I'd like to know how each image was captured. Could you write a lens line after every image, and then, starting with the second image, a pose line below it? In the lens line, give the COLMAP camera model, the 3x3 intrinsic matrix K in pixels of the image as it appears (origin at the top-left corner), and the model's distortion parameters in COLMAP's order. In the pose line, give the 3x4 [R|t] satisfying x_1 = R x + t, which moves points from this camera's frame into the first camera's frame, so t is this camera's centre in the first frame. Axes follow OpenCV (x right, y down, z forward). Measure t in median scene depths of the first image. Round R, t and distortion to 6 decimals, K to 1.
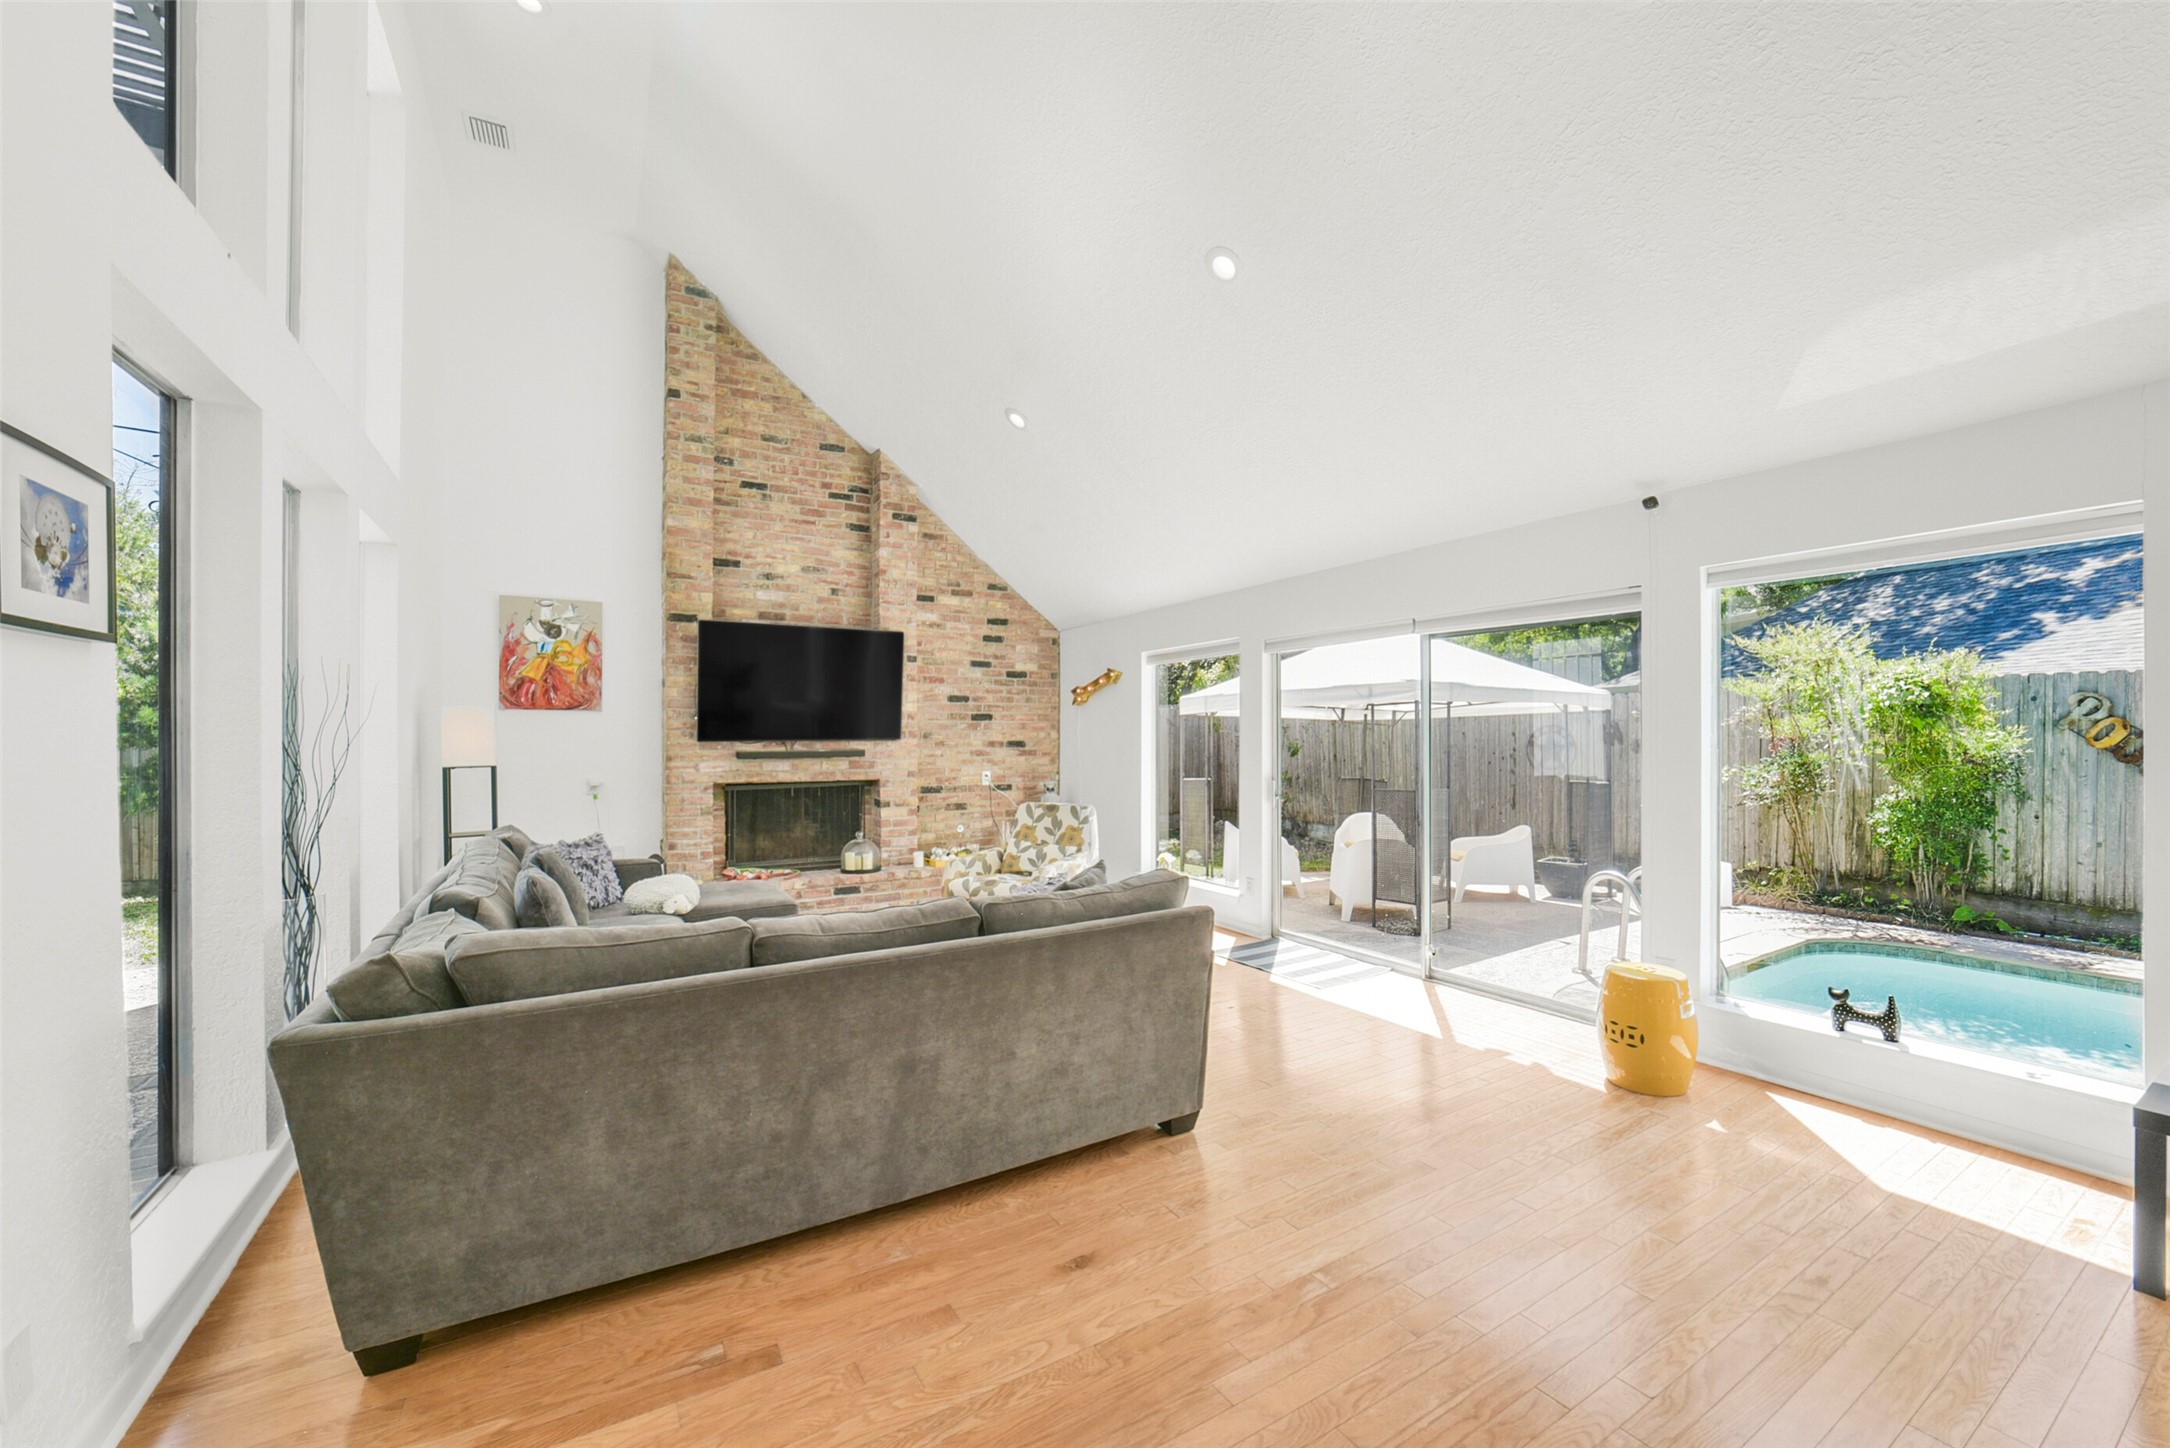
lens RADIAL K [[862.4, 0, 1095.0], [0, 862.4, 740.6], [0, 0, 1]] dist [-0.027914, 0.007122]
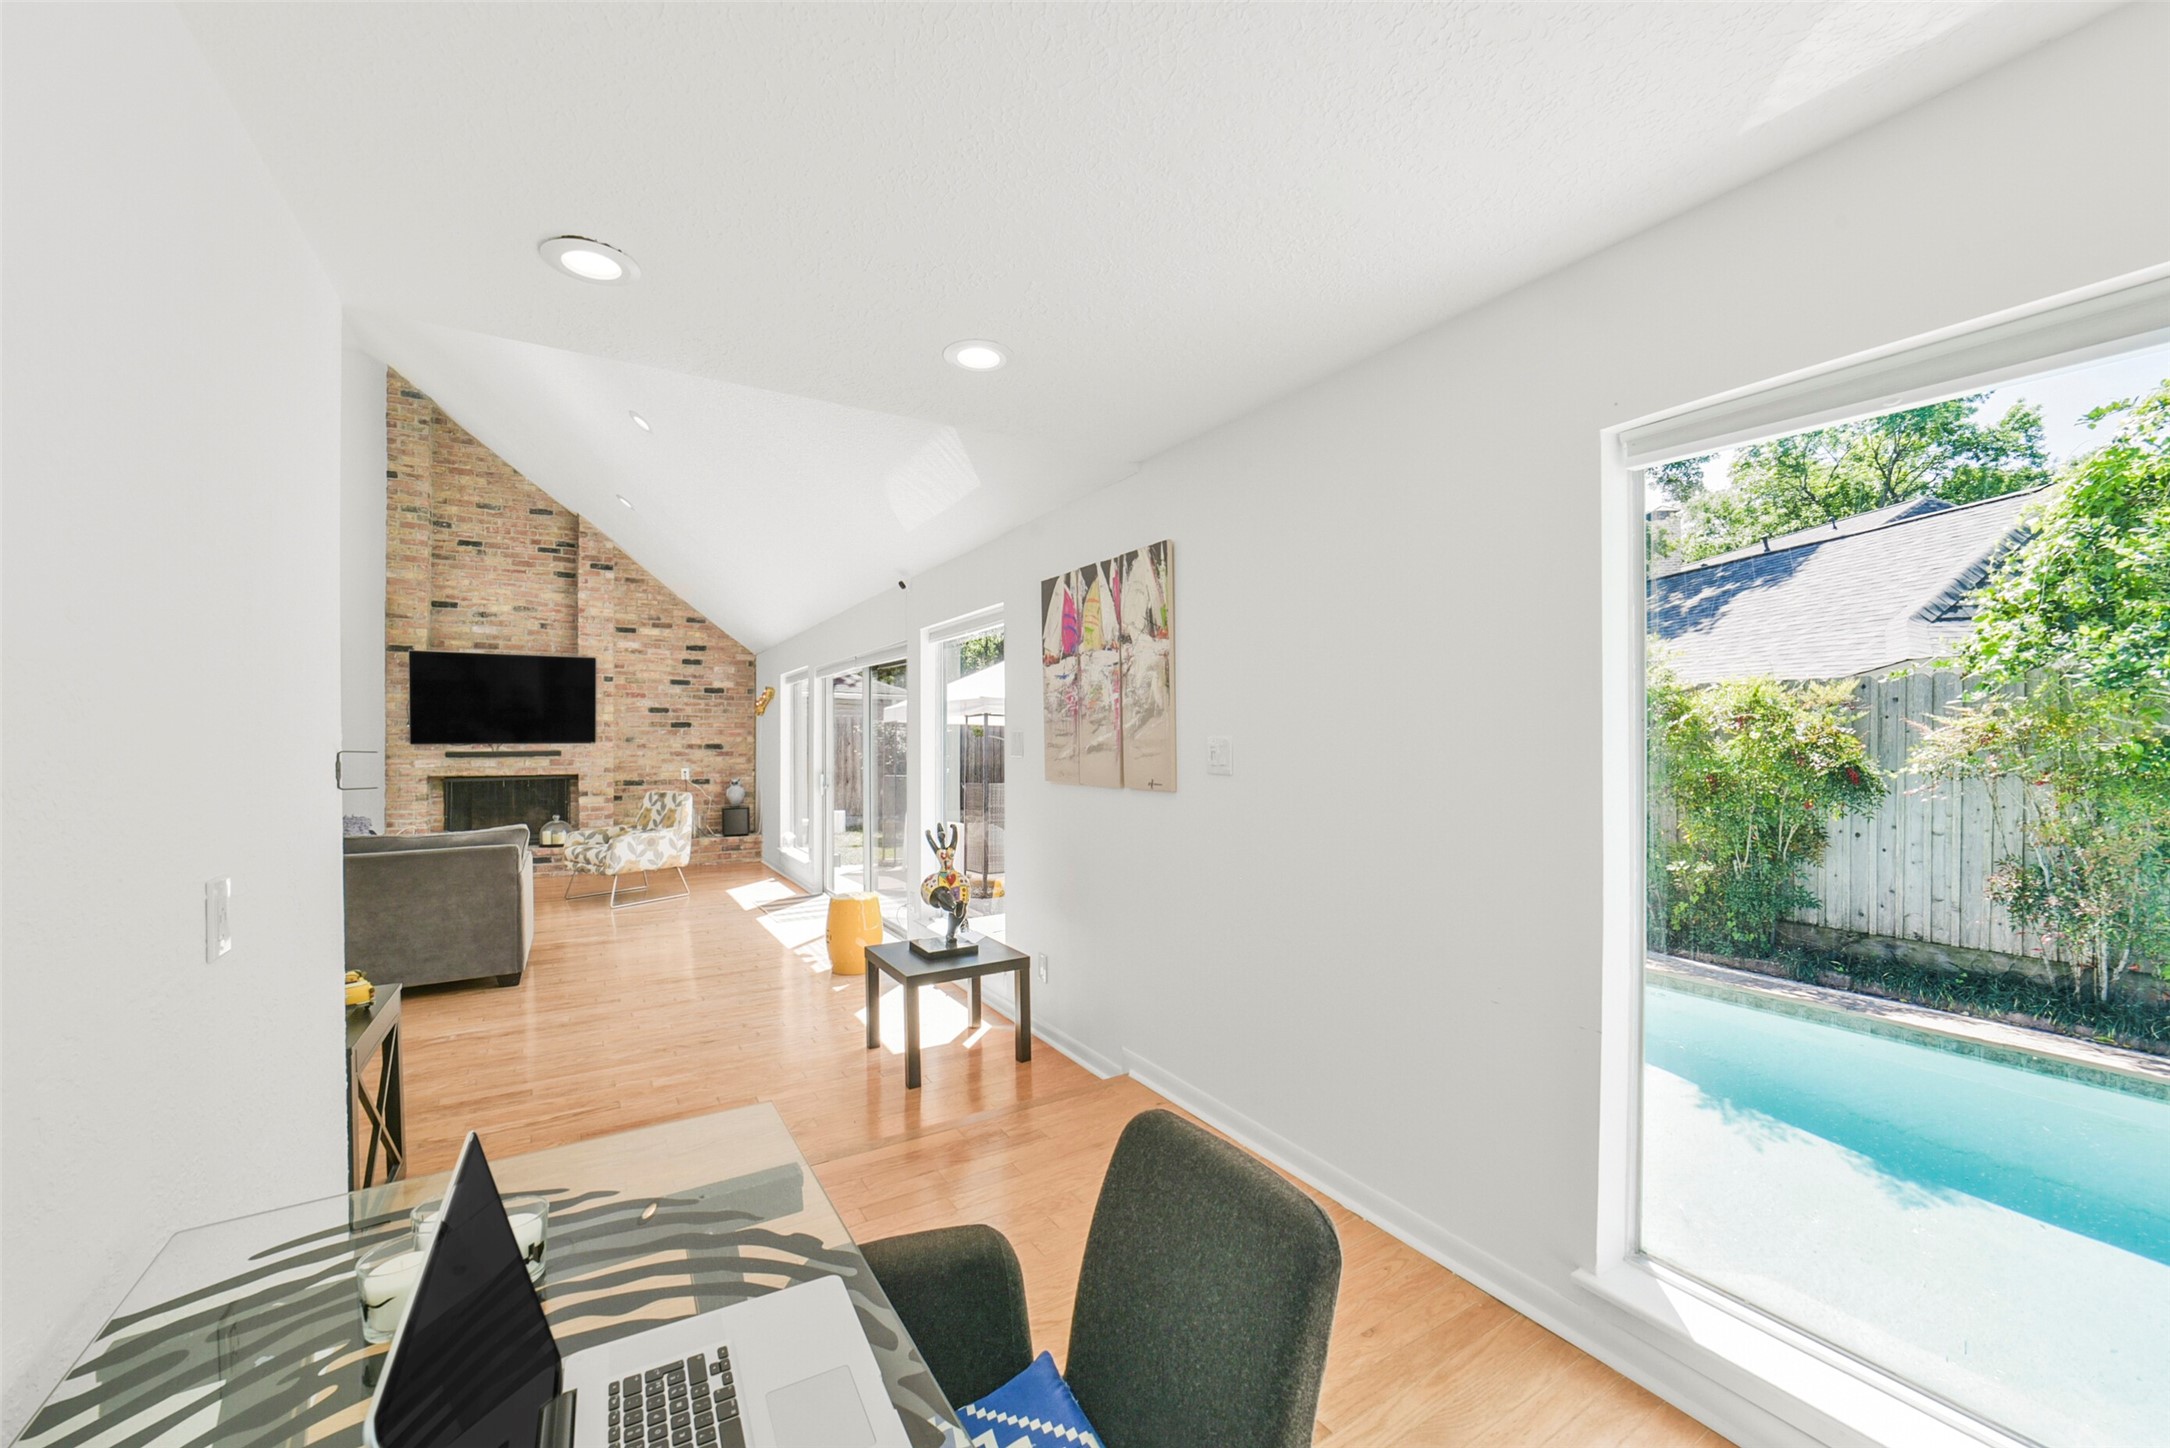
lens RADIAL K [[862.4, 0, 1118.4], [0, 862.4, 754.2], [0, 0, 1]] dist [-0.027914, 0.007122]
pose [[0.999969, 0.003502, 0.007041, 0.556189], [-0.003581, 0.999929, 0.011341, -0.001414], [-0.007000, -0.011366, 0.999911, -0.273598]]
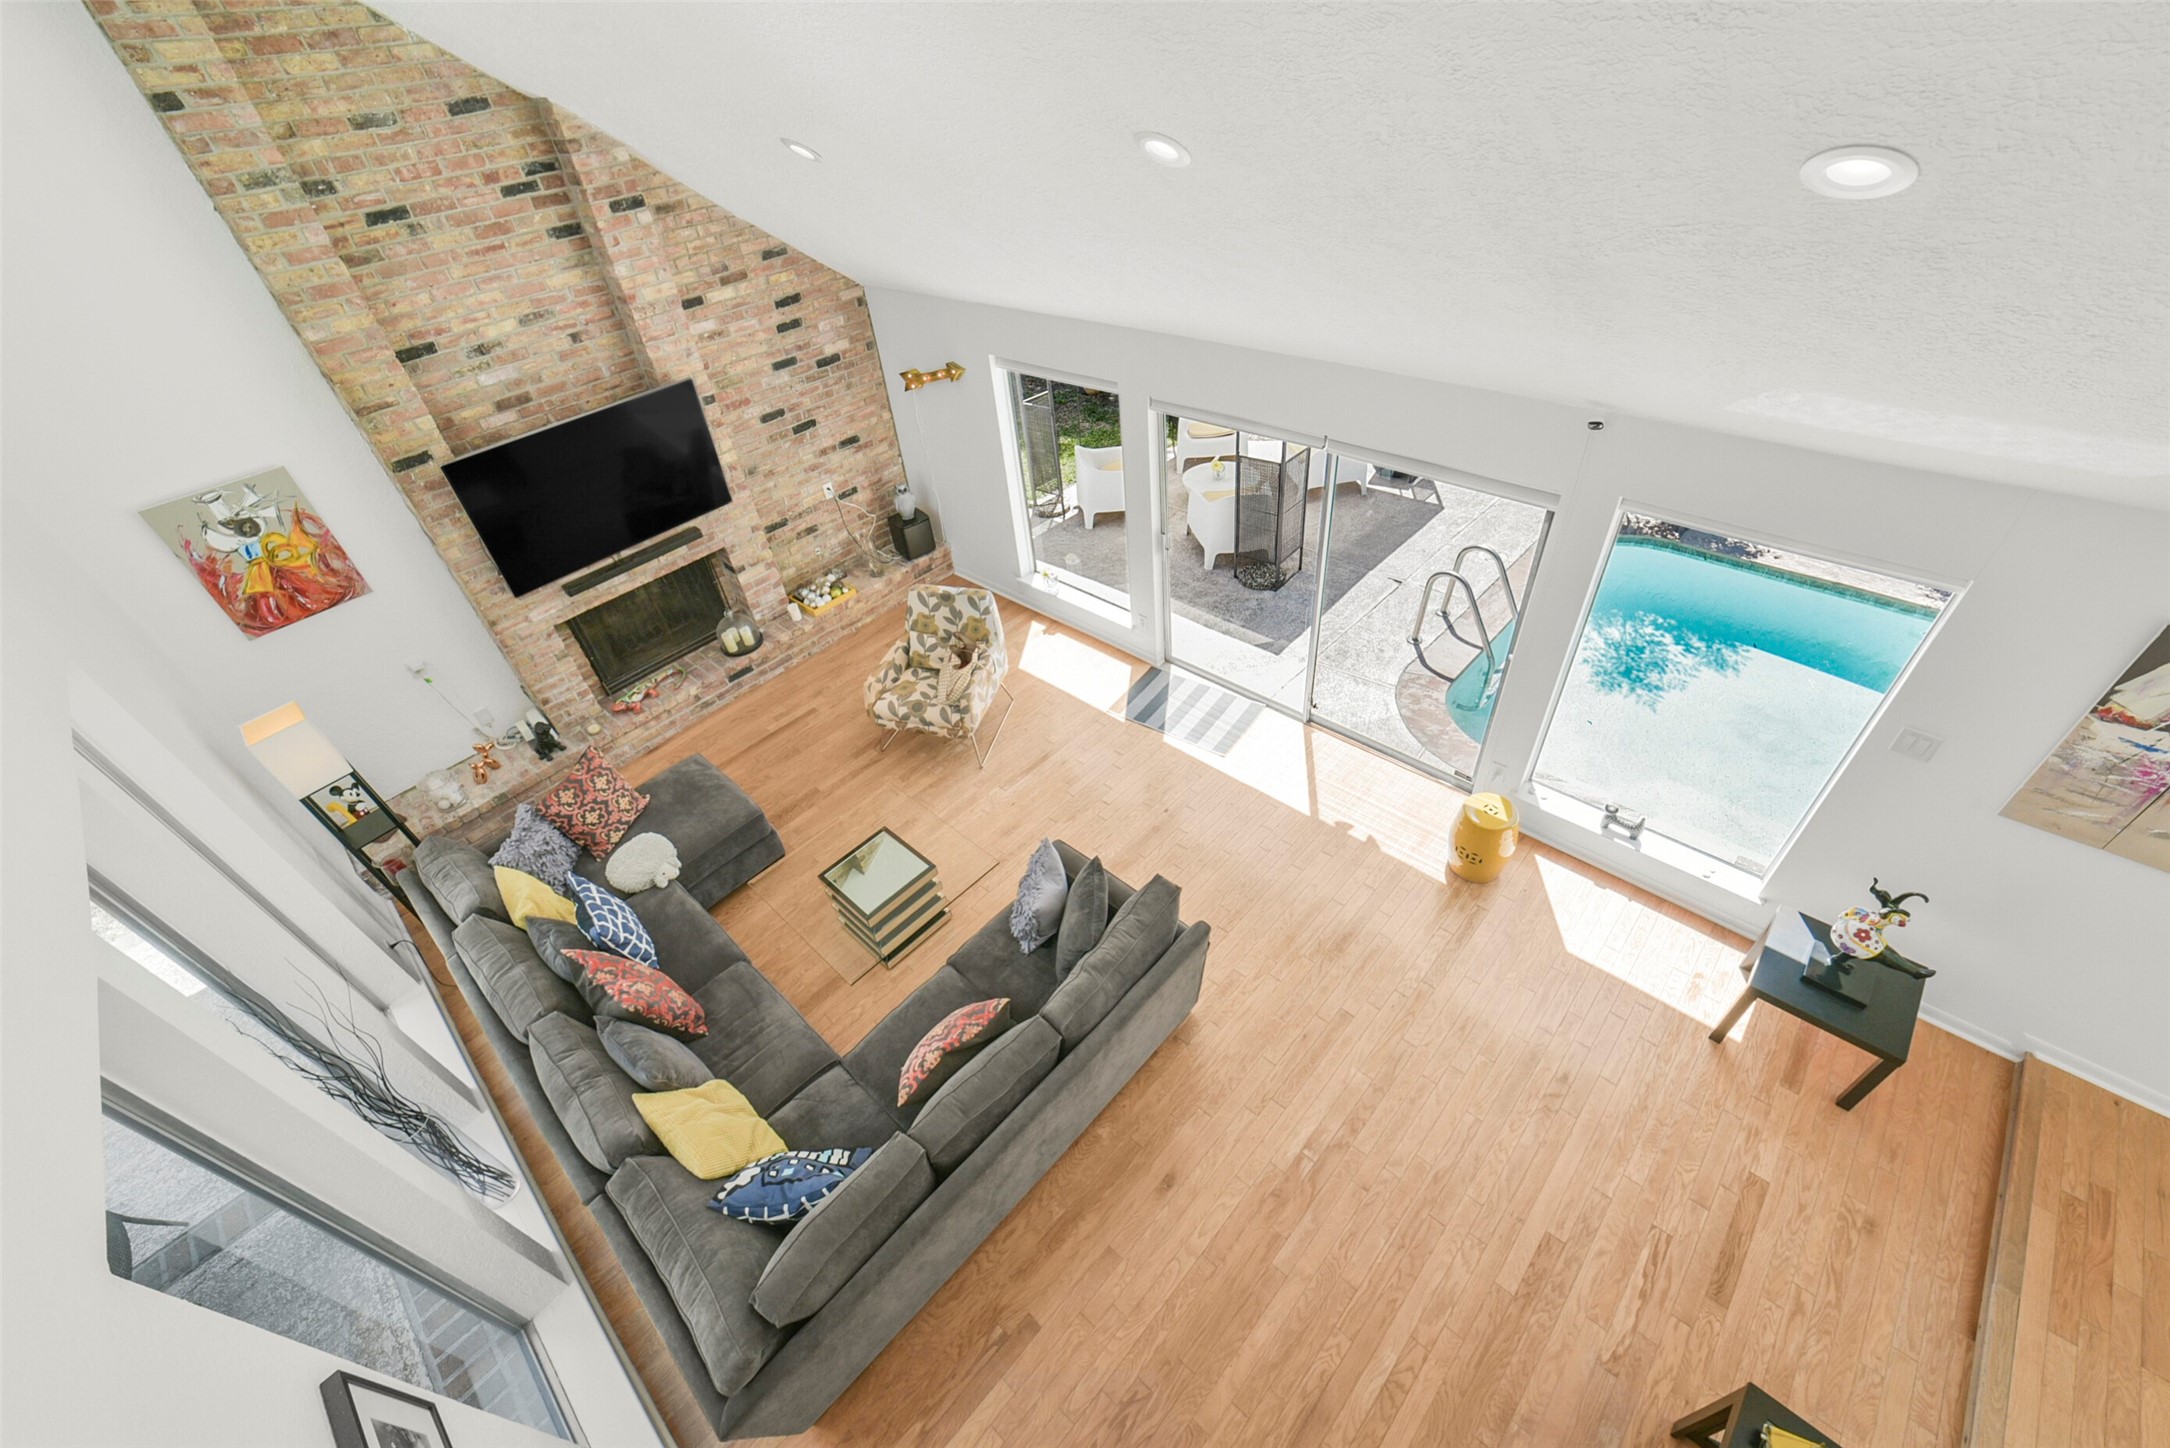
lens RADIAL K [[862.4, 0, 1088.5], [0, 862.4, 728.2], [0, 0, 1]] dist [-0.027914, 0.007122]
pose [[0.958989, -0.236261, 0.156591, -0.073472], [0.077046, 0.748942, 0.658142, -0.385482], [-0.272770, -0.619086, 0.736430, 0.126623]]
